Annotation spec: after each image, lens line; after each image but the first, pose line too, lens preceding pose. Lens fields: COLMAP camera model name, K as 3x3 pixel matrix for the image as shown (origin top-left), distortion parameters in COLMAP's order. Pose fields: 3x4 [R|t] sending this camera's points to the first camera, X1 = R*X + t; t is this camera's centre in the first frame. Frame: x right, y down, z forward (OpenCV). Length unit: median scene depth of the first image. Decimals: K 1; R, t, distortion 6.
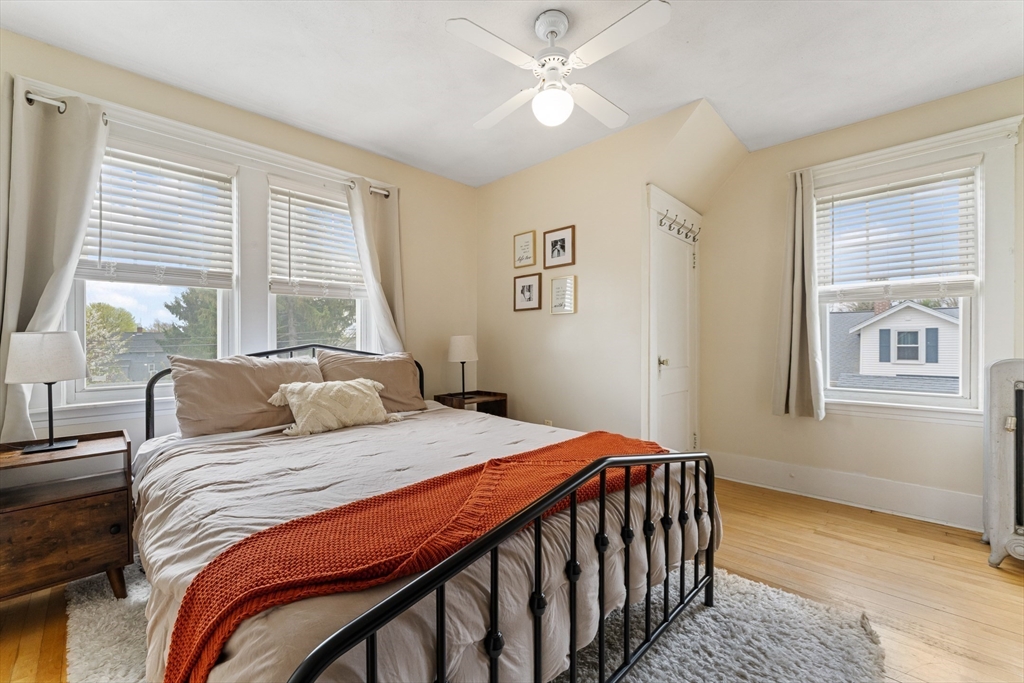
lens RADIAL K [[419.4, 0, 512.0], [0, 419.4, 341.5], [0, 0, 1]] dist [0.000677, 0.000041]
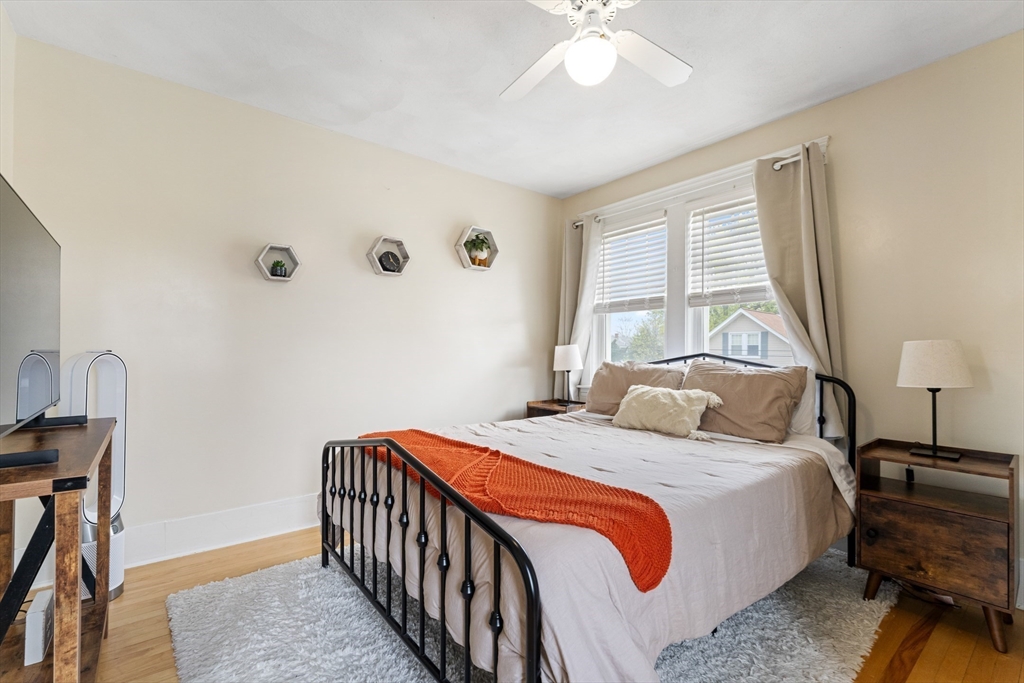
lens RADIAL K [[471.4, 0, 512.0], [0, 471.4, 341.5], [0, 0, 1]] dist [-0.000773, 0.000009]
pose [[-0.152002, -0.016030, -0.988250, 0.826518], [0.000806, 0.999866, -0.016343, -0.005023], [0.988380, -0.003281, -0.151969, 0.803701]]
